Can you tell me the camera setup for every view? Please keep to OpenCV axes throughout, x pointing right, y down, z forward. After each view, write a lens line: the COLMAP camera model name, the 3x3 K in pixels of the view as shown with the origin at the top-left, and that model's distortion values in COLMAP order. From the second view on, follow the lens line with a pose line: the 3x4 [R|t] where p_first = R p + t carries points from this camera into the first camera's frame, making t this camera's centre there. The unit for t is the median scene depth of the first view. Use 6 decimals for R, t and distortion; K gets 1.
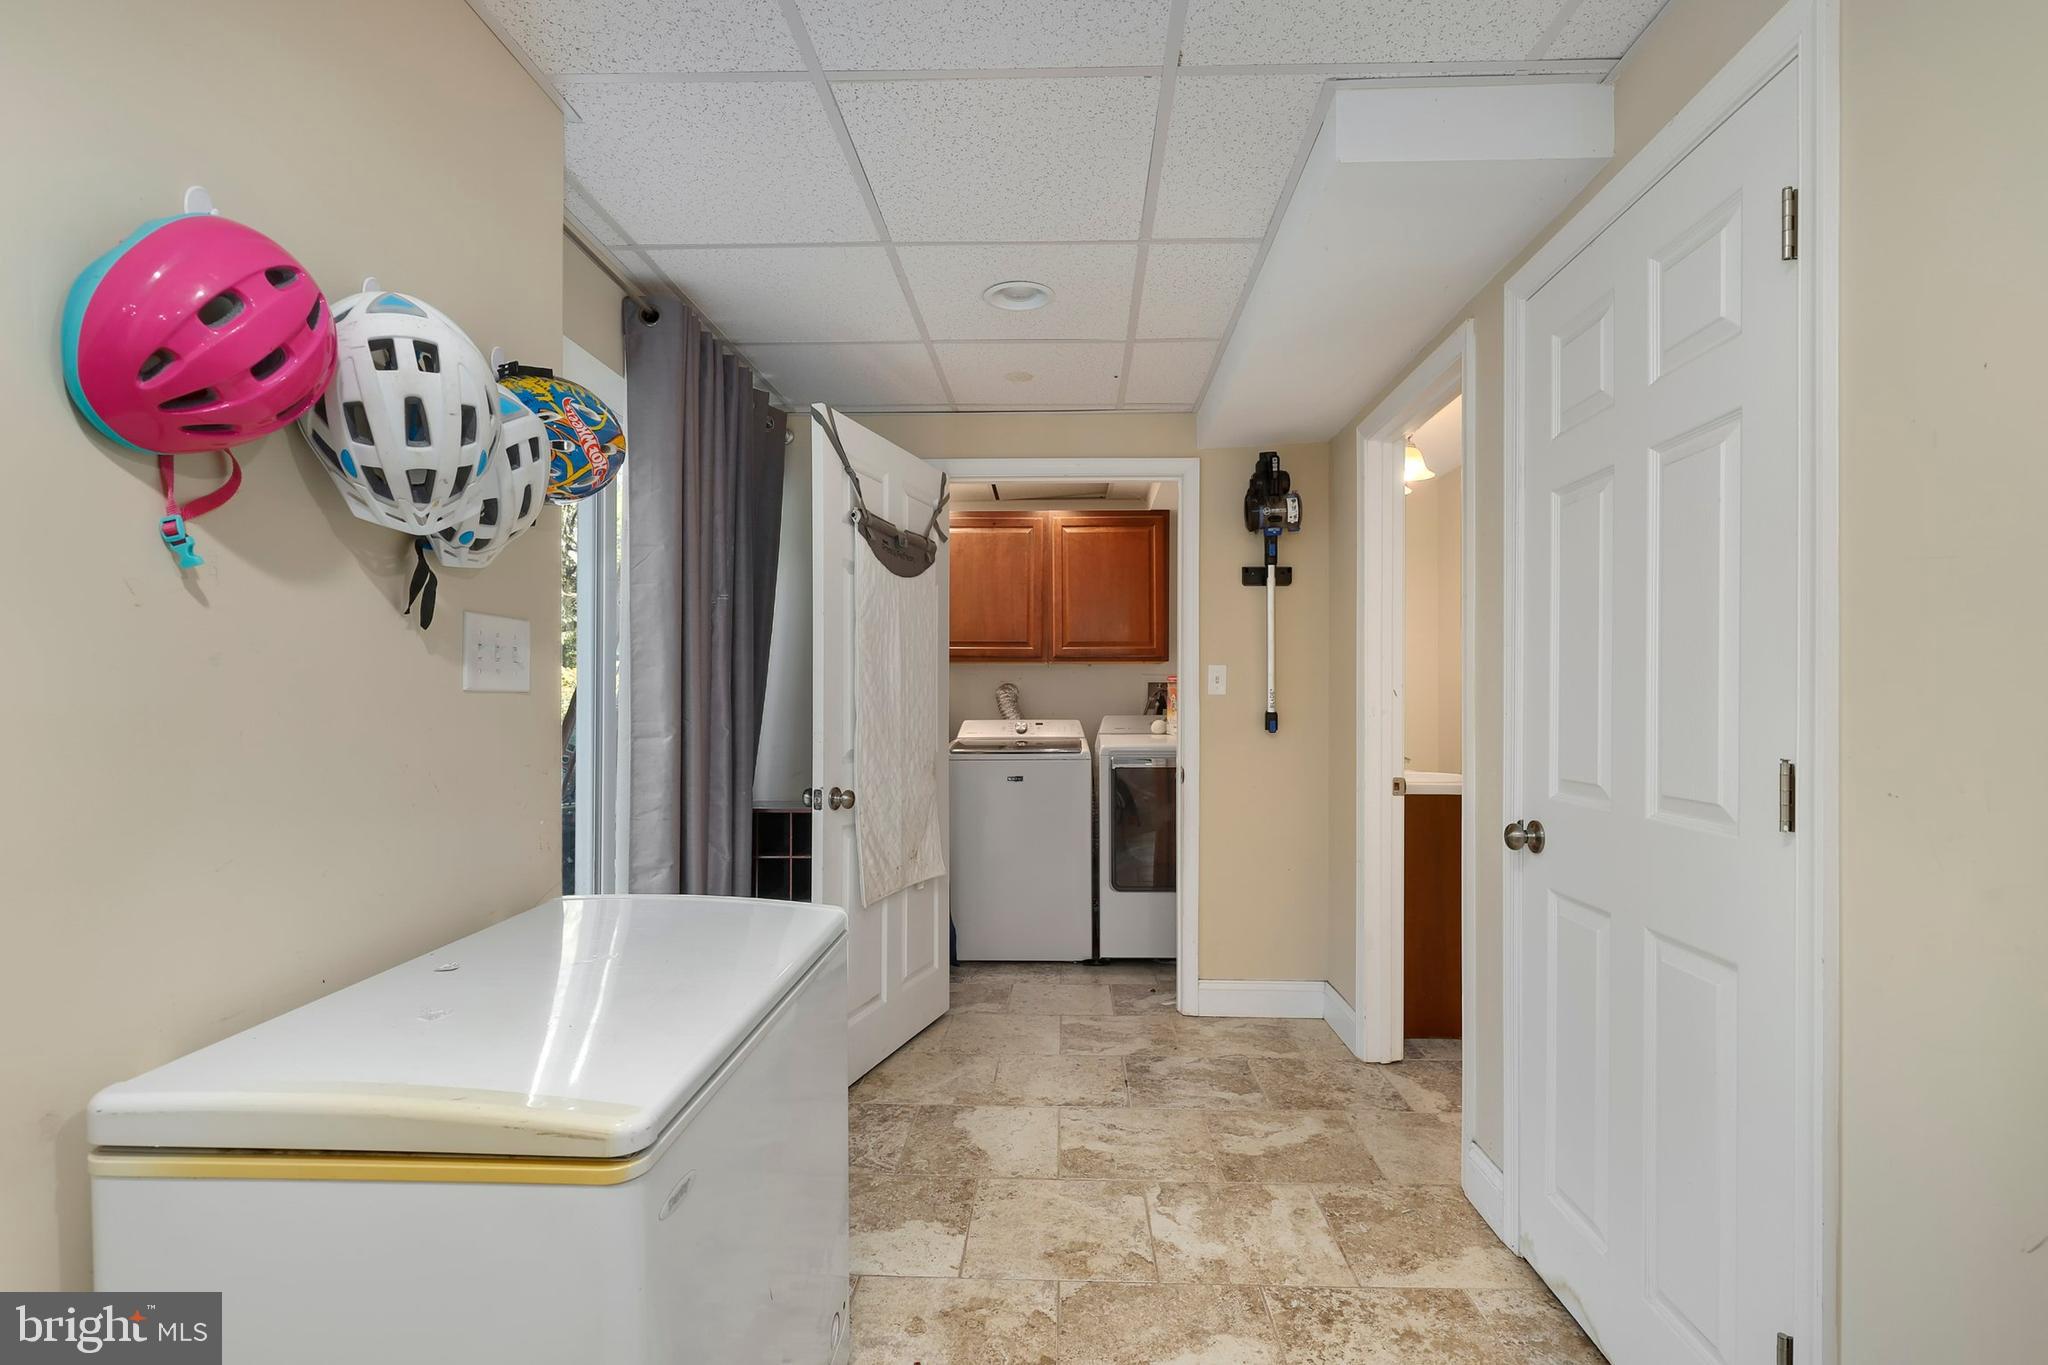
lens RADIAL K [[953.2, 0, 1036.4], [0, 953.2, 698.4], [0, 0, 1]] dist [0.000779, -0.000020]
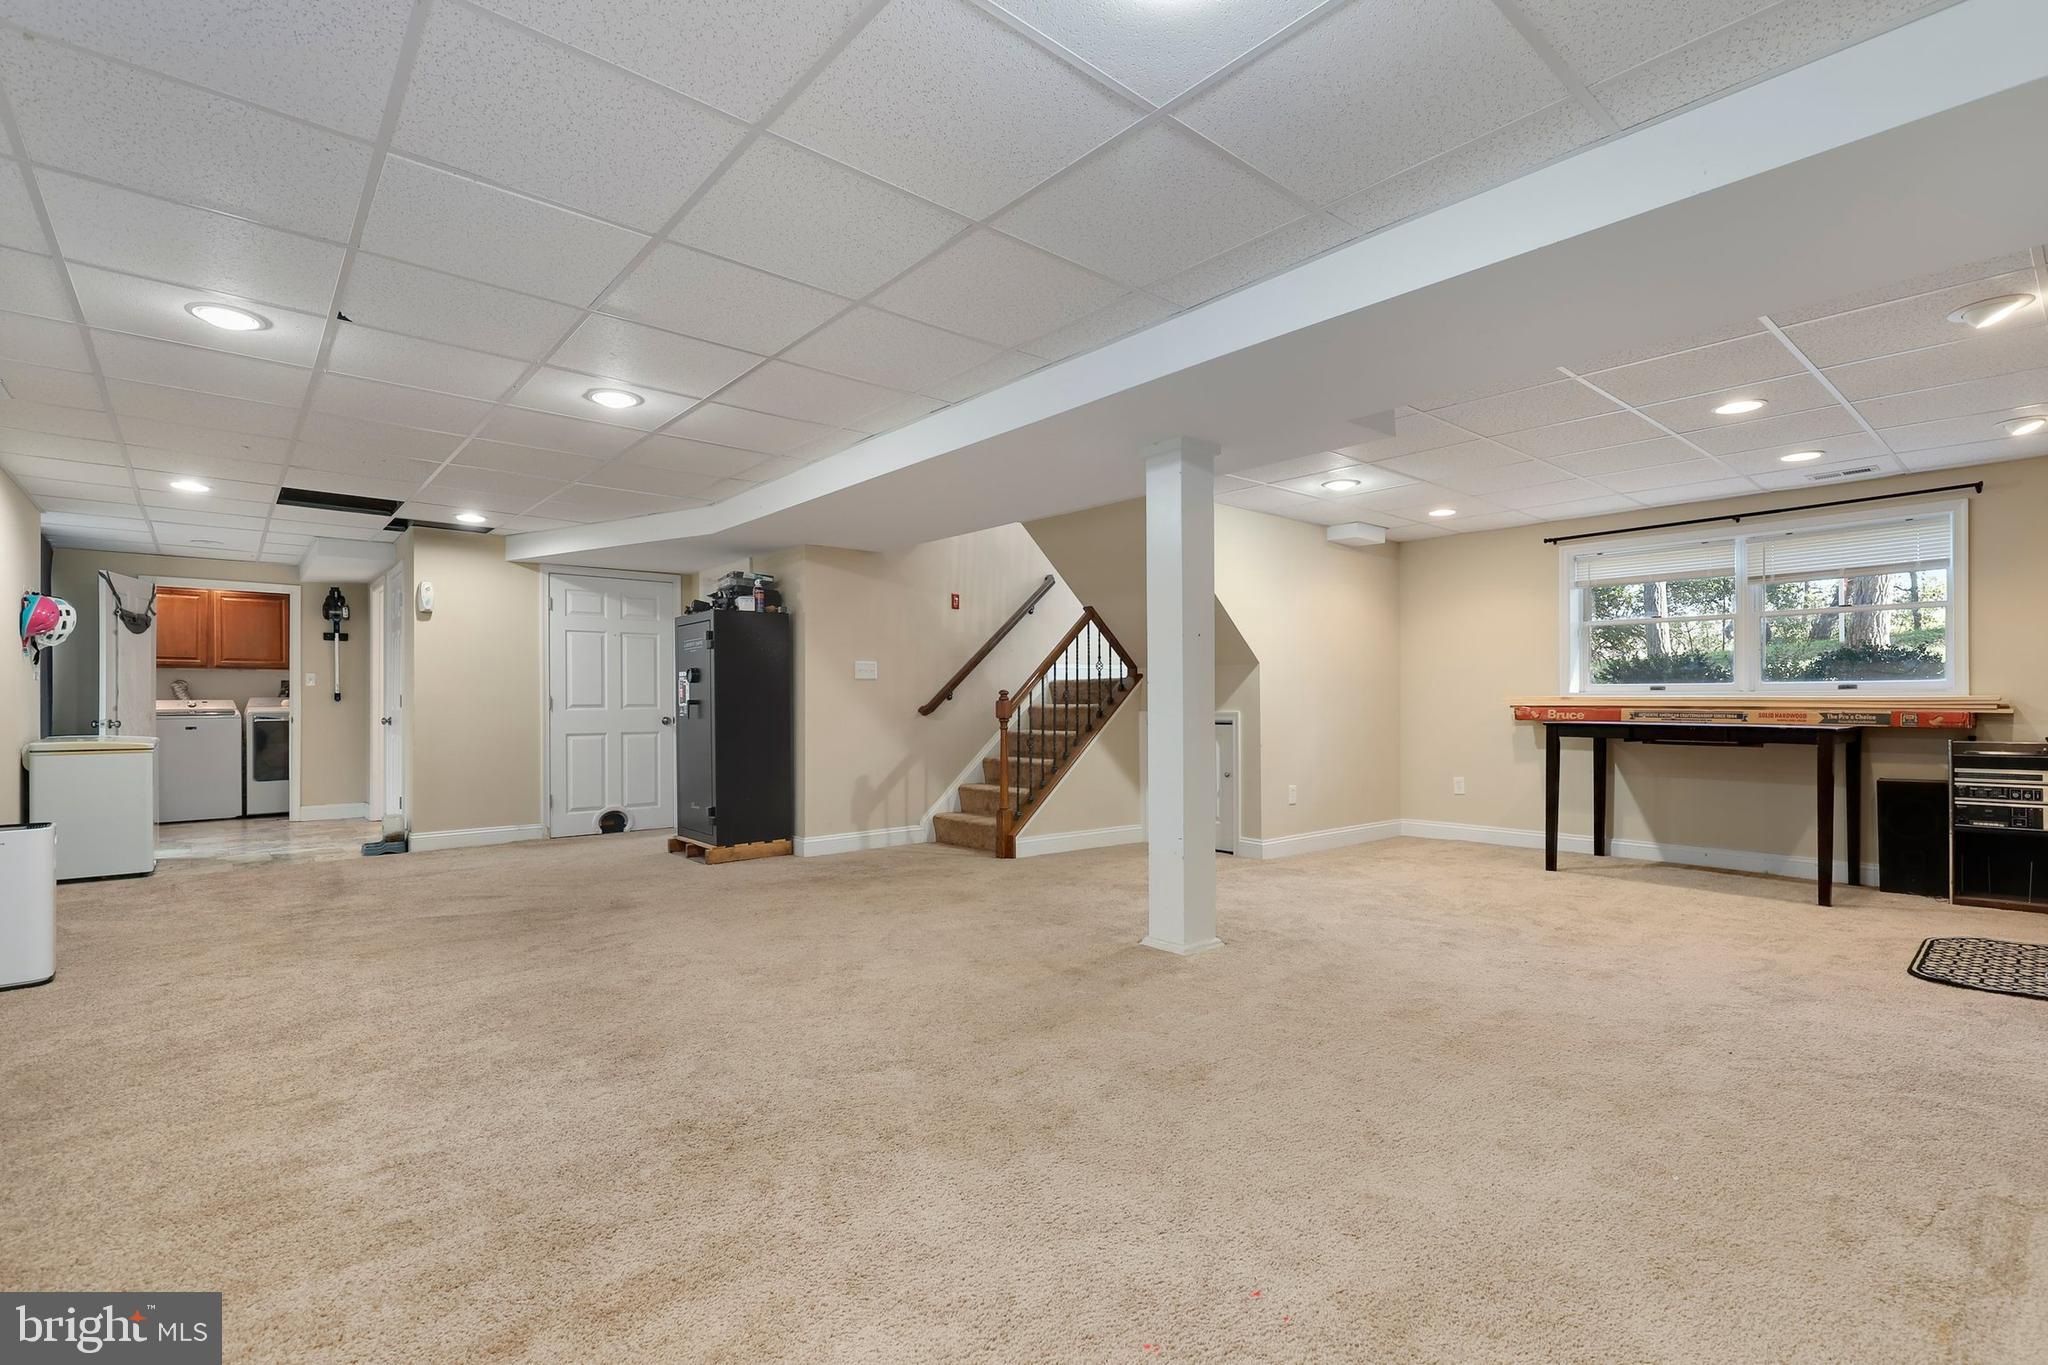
lens RADIAL K [[953.2, 0, 1036.4], [0, 953.2, 698.4], [0, 0, 1]] dist [0.000779, -0.000020]
pose [[0.730917, -0.000453, 0.682467, -0.108666], [0.001559, 0.999998, -0.001006, 0.032639], [-0.682465, 0.001799, 0.730916, -1.958042]]
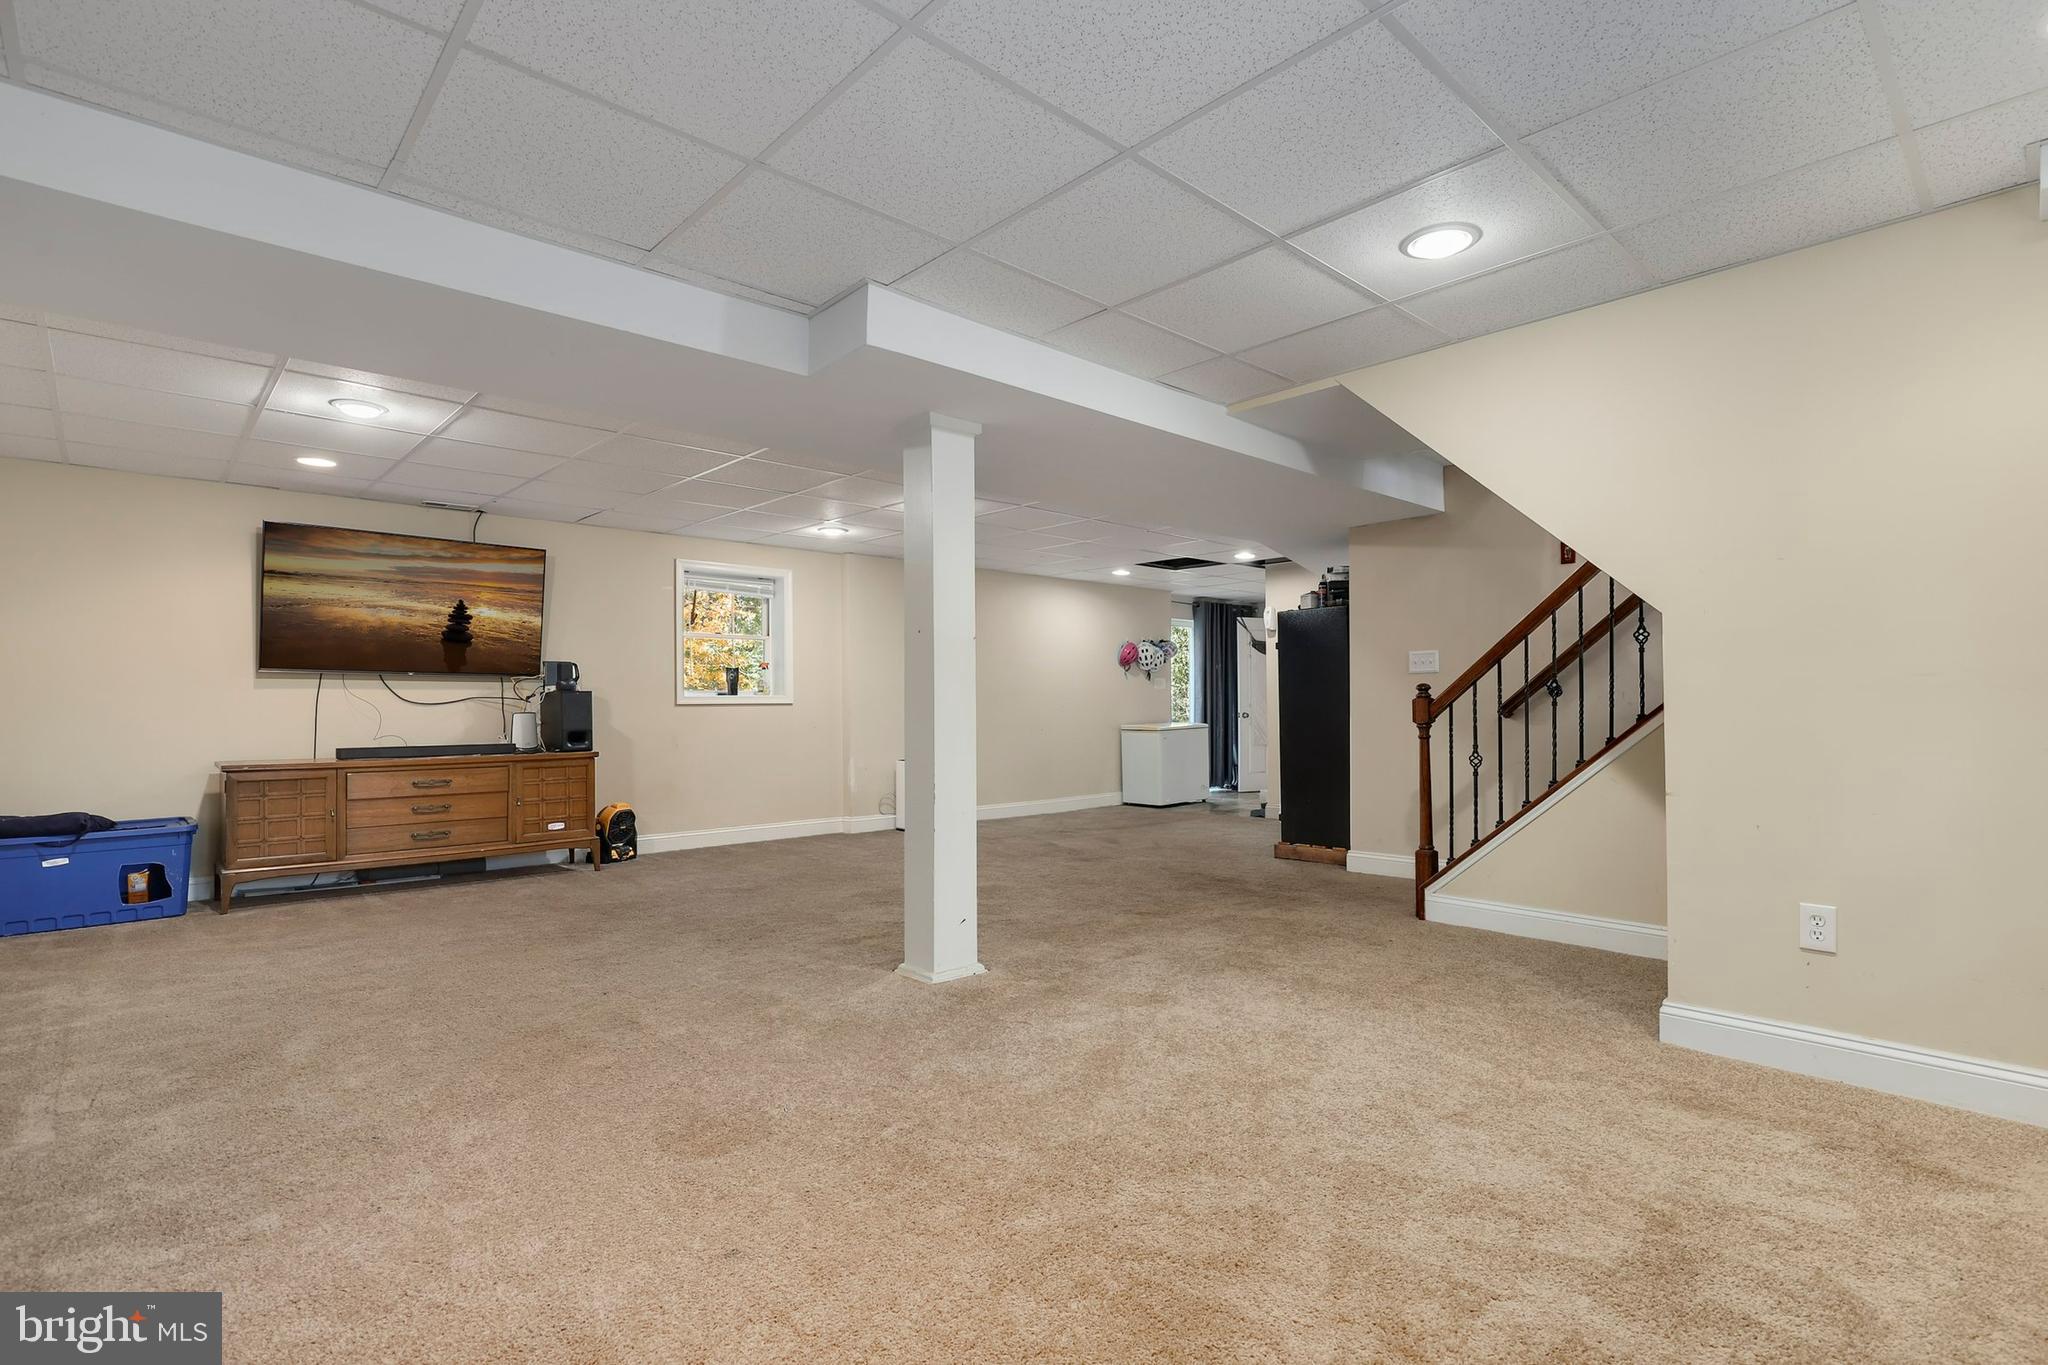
lens RADIAL K [[953.2, 0, 1036.4], [0, 953.2, 698.4], [0, 0, 1]] dist [0.000779, -0.000020]
pose [[0.713380, -0.013852, -0.700640, 1.516560], [0.015015, 0.999877, -0.004481, 0.031053], [0.700616, -0.007324, 0.713500, -1.897348]]
